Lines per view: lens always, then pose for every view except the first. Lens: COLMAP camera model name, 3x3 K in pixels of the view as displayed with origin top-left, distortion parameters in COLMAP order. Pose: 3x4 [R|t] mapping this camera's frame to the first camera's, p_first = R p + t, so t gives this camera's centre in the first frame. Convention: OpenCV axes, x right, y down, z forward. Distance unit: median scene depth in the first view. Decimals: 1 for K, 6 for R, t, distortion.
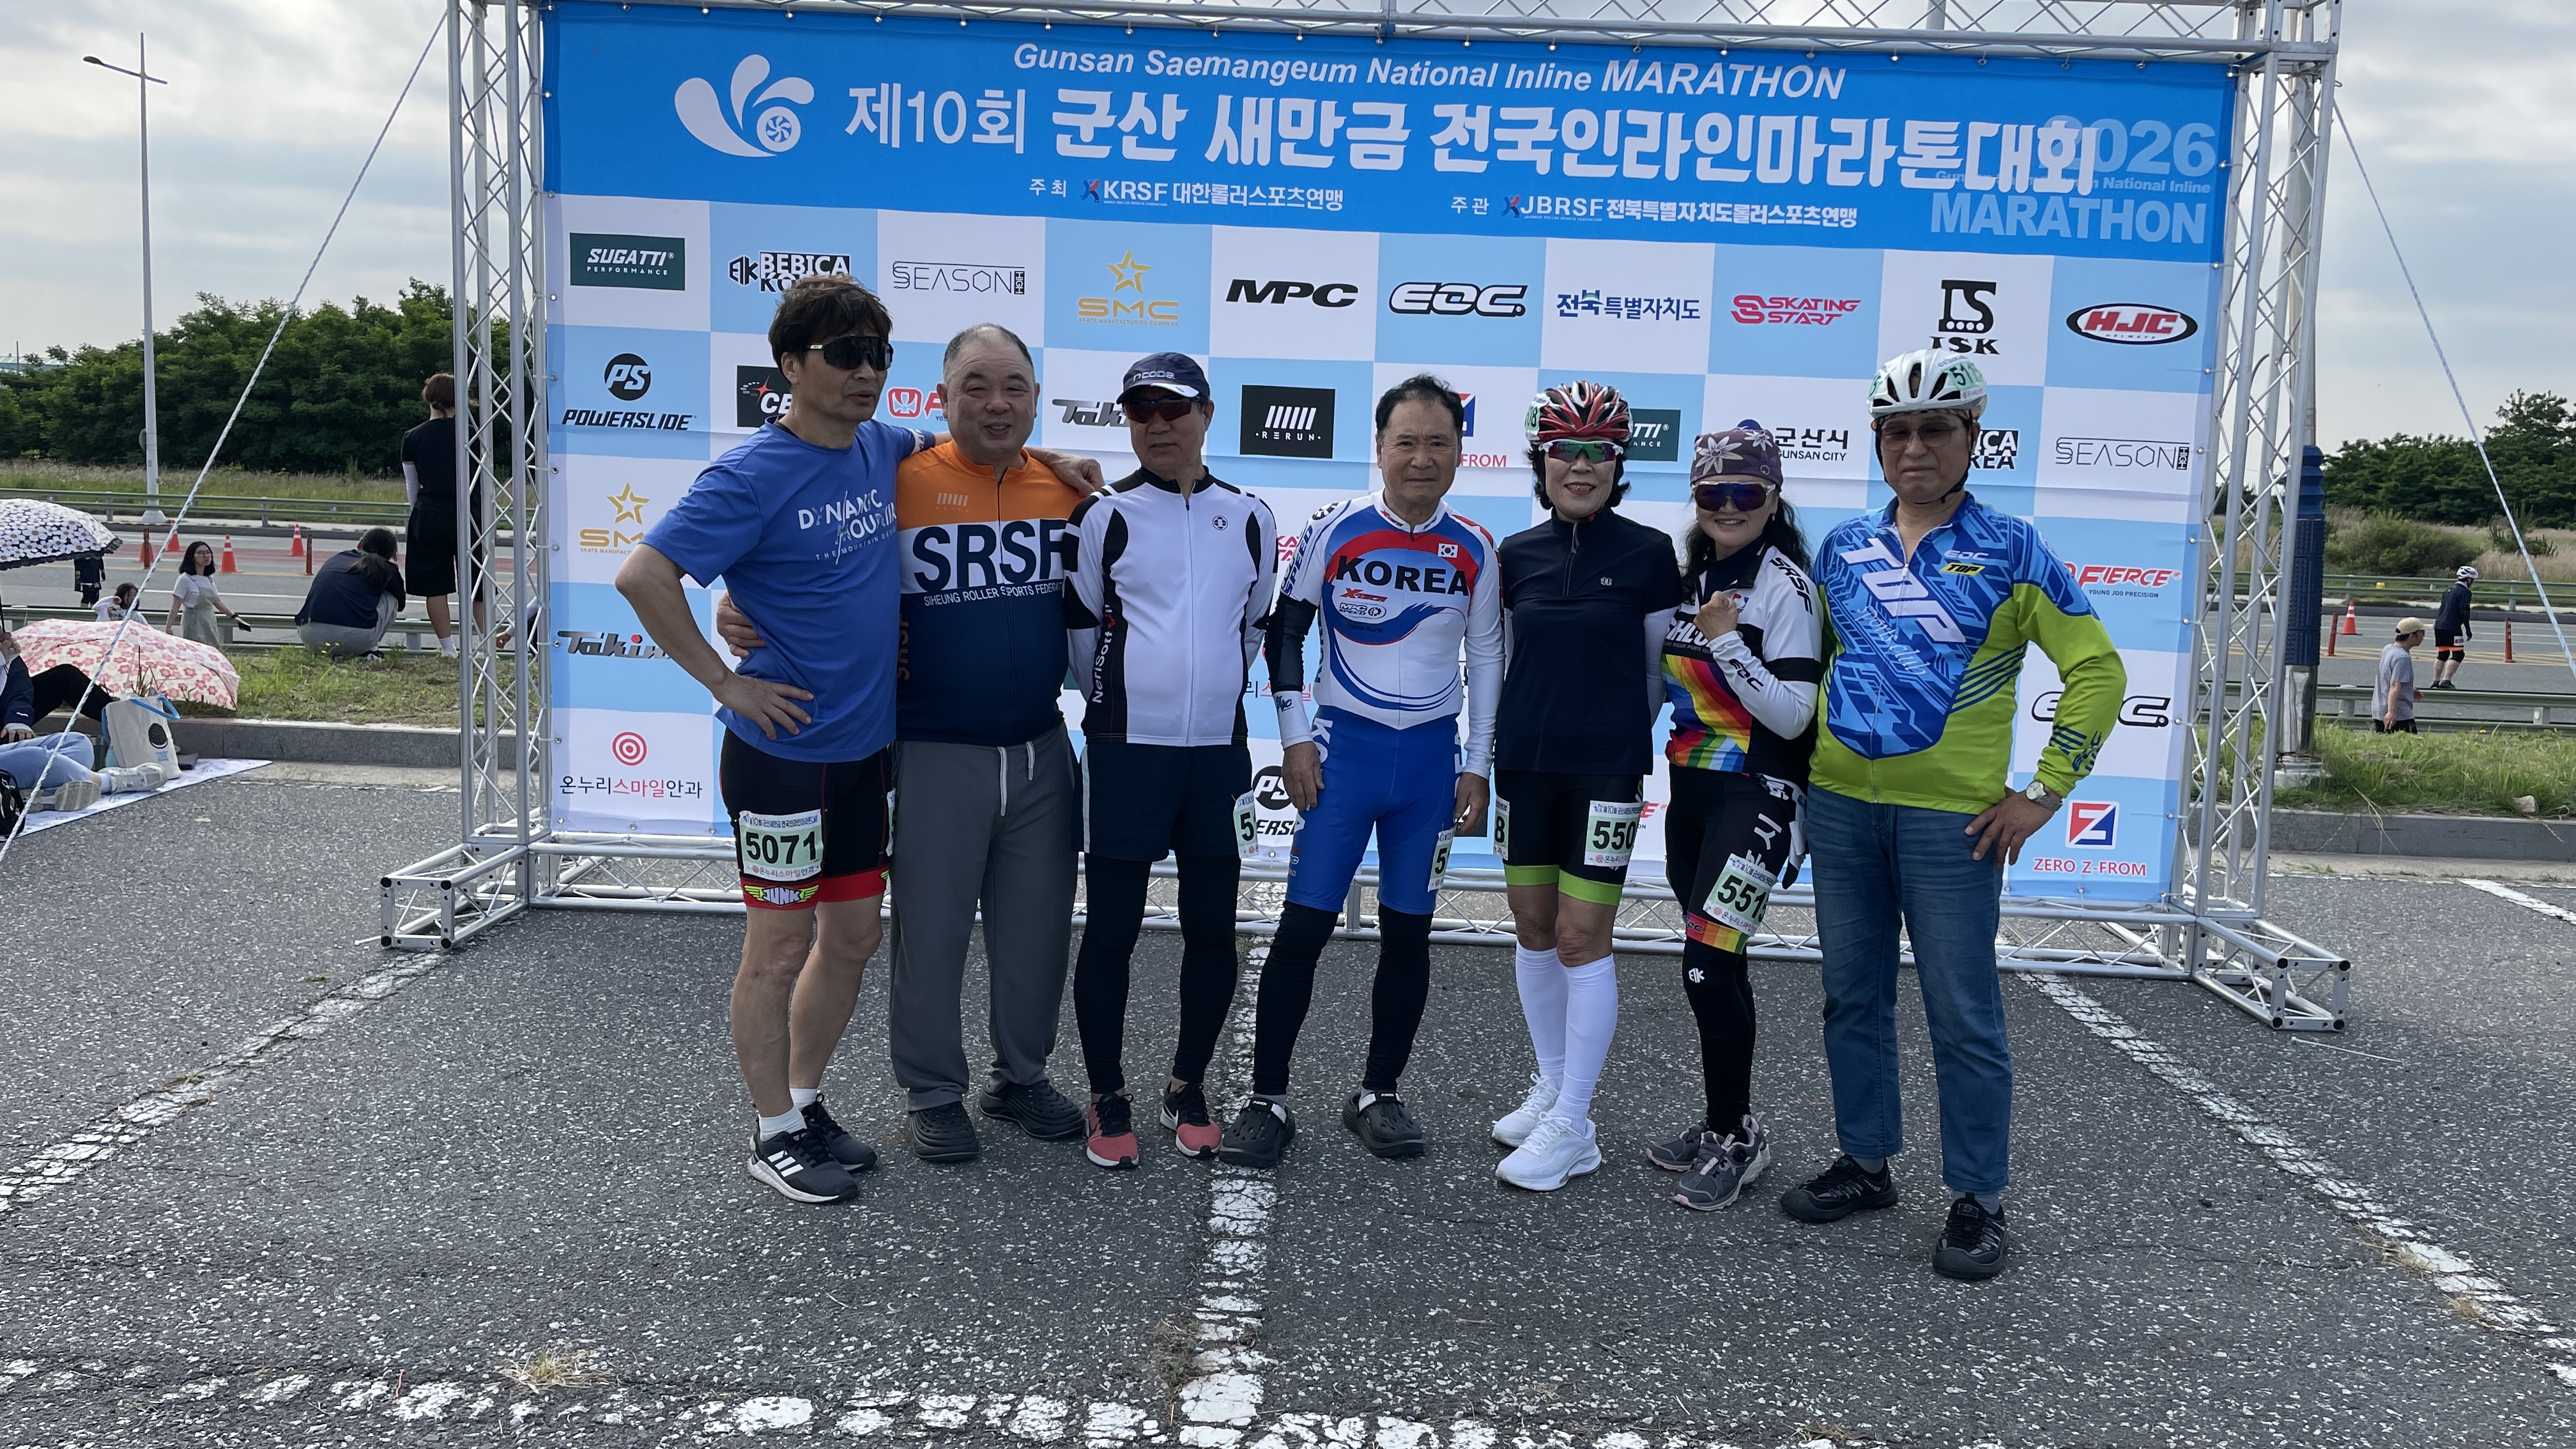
lens RADIAL K [[2045.2, 0, 1266.5], [0, 2045.2, 691.6], [0, 0, 1]] dist [0.099357, -0.145235]
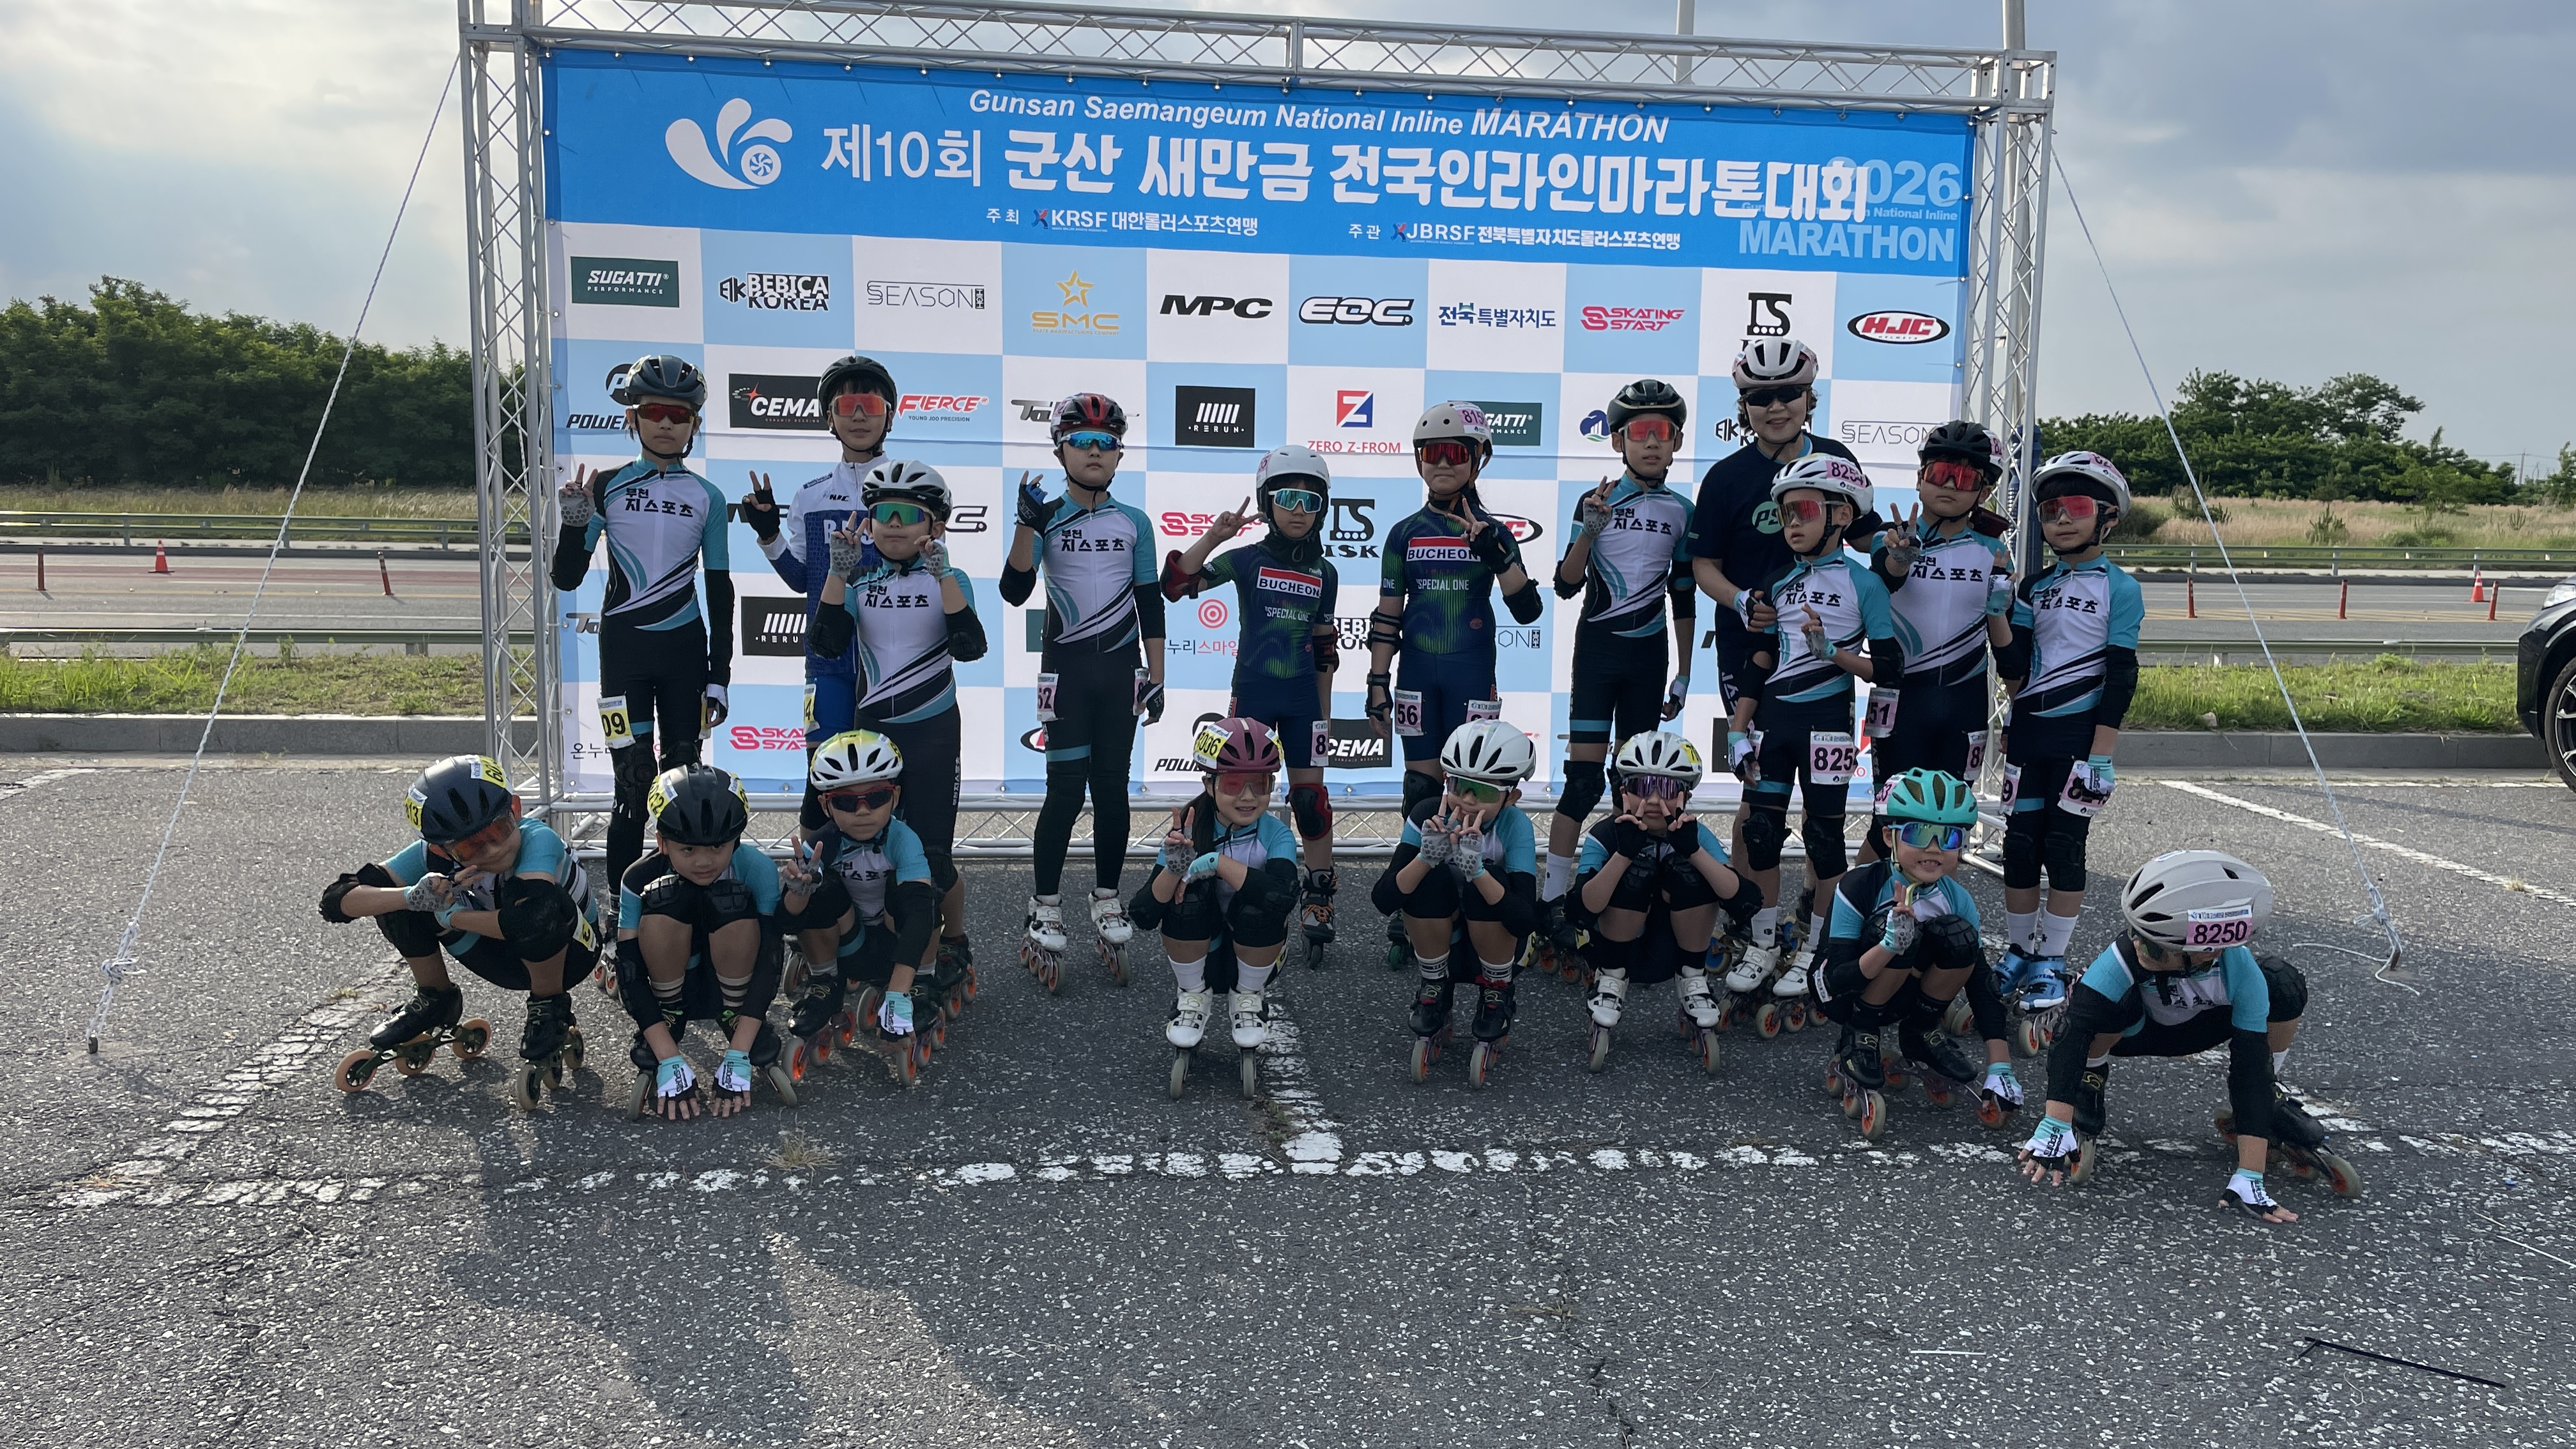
lens RADIAL K [[2061.7, 0, 1291.0], [0, 2061.7, 719.0], [0, 0, 1]] dist [0.108078, -0.168233]
pose [[0.990730, -0.033664, 0.131609, -0.109263], [0.031564, 0.999340, 0.018005, 0.020741], [-0.132129, -0.013684, 0.991138, -0.177815]]
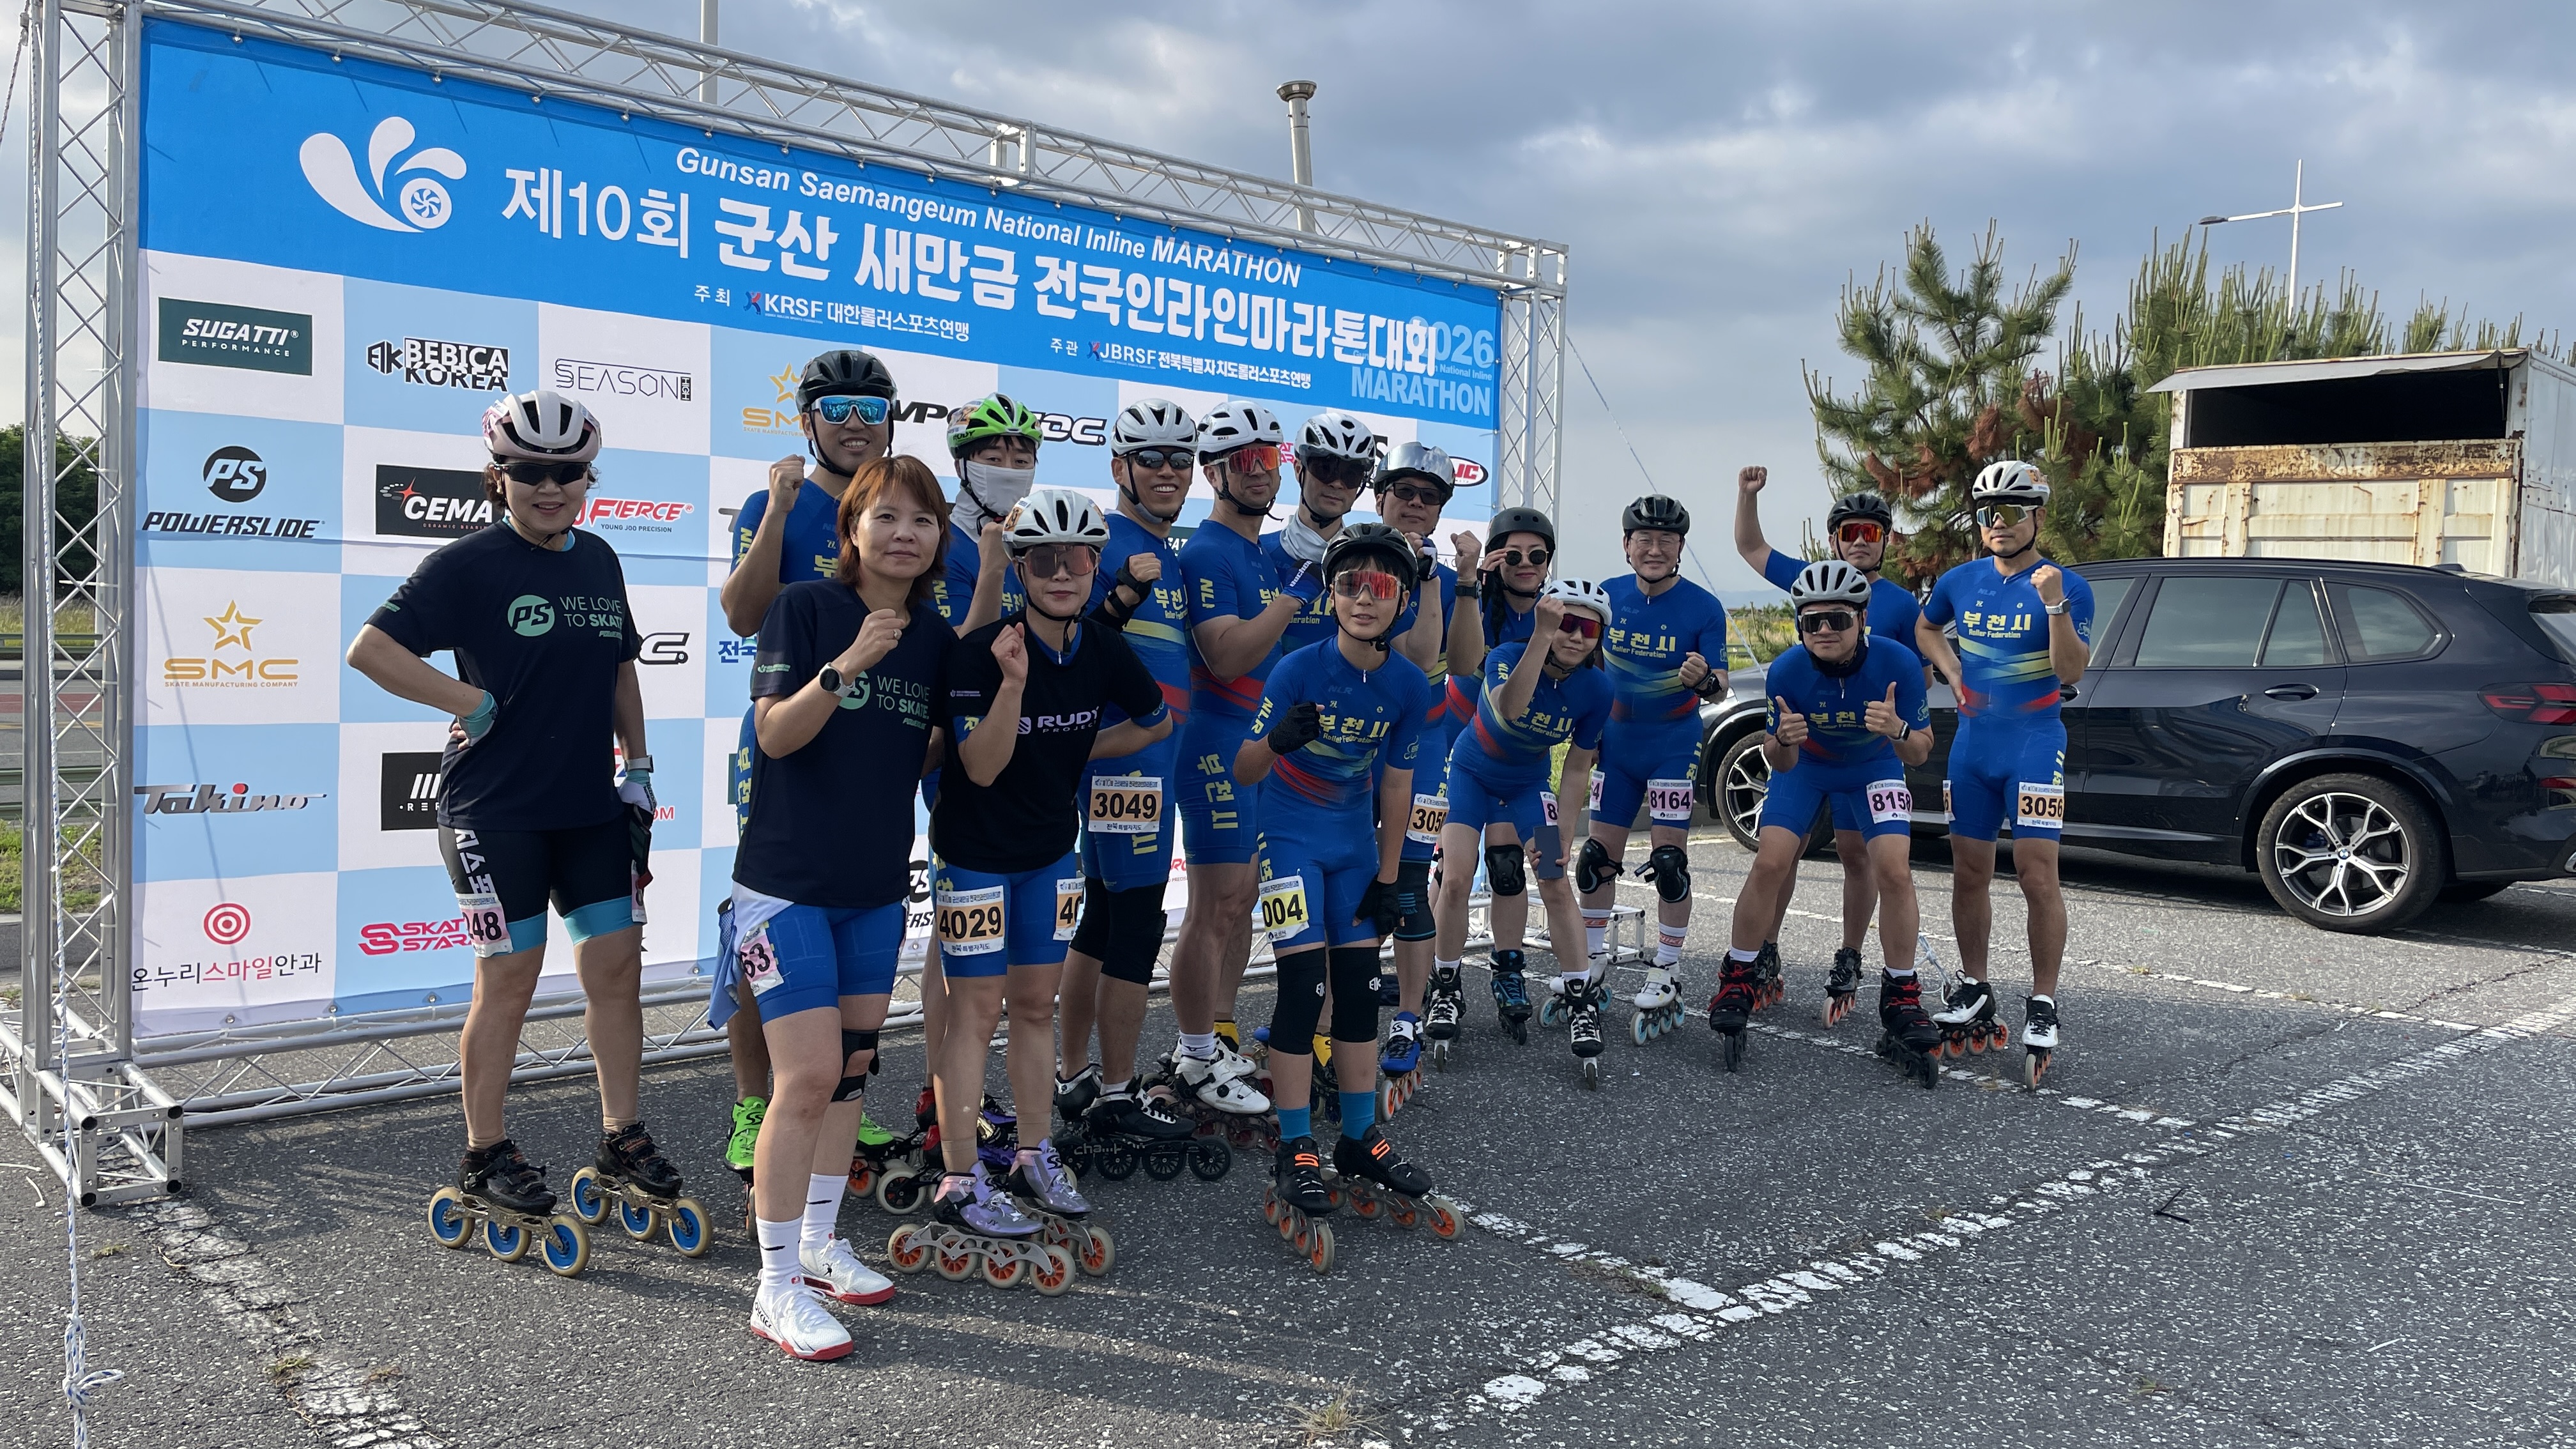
lens RADIAL K [[2048.4, 0, 1360.1], [0, 2048.4, 674.4], [0, 0, 1]] dist [0.098007, -0.147712]
pose [[0.704817, -0.039805, 0.708272, -0.597460], [0.067264, 0.997676, -0.010867, -0.033013], [-0.706193, 0.055300, 0.705856, 0.095538]]
